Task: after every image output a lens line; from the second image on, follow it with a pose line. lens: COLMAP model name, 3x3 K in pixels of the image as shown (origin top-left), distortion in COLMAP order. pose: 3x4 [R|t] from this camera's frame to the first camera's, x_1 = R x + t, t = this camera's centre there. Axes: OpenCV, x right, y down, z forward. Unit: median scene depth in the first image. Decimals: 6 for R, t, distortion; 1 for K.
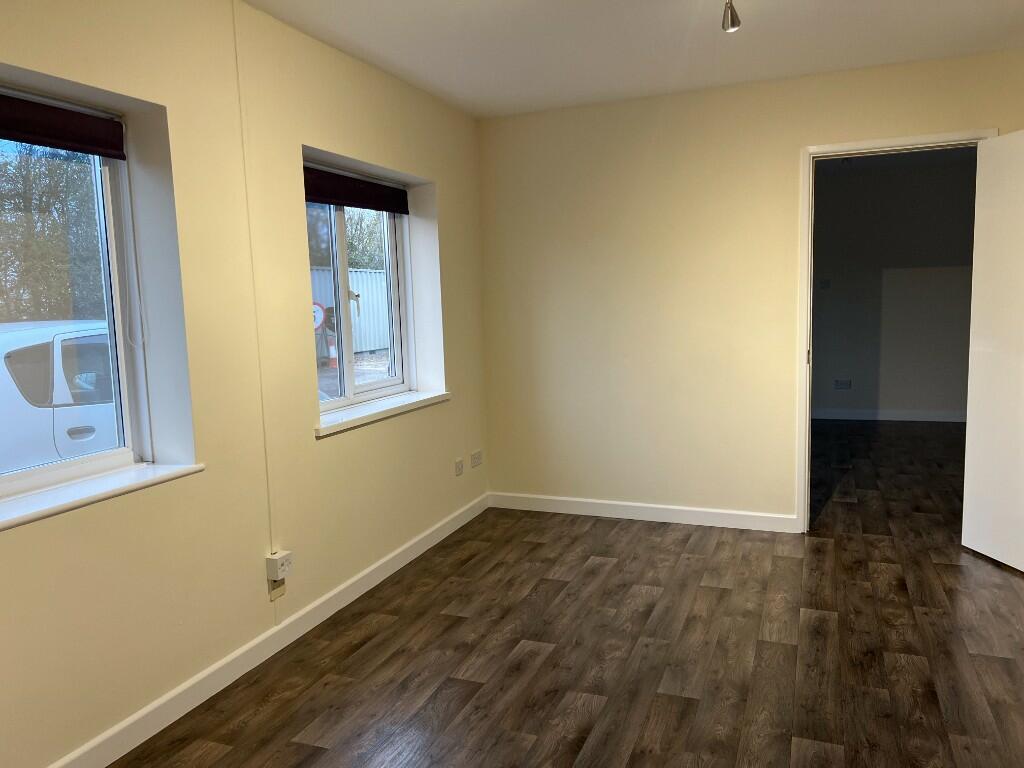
lens RADIAL K [[771.0, 0, 511.6], [0, 771.0, 391.6], [0, 0, 1]] dist [0.040005, -0.032918]
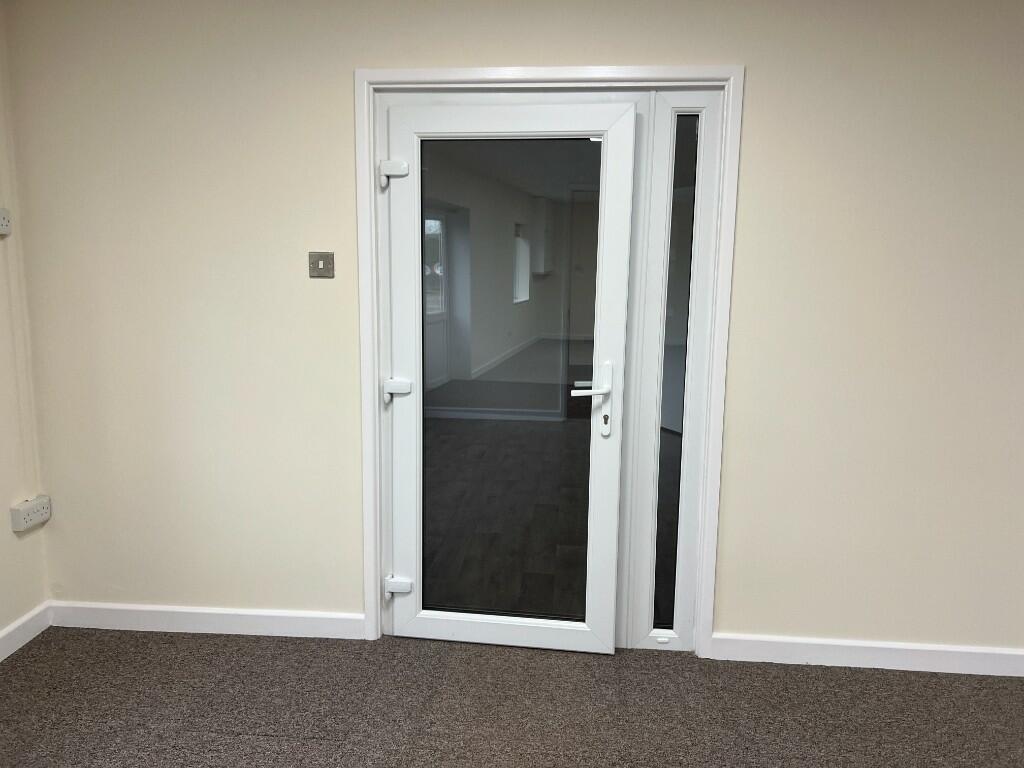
lens RADIAL K [[771.0, 0, 503.1], [0, 771.0, 384.2], [0, 0, 1]] dist [0.040005, -0.032918]
pose [[0.958762, -0.002232, 0.284202, -0.212649], [-0.001828, 0.999900, 0.014022, 0.080497], [-0.284205, -0.013963, 0.958662, -0.528577]]
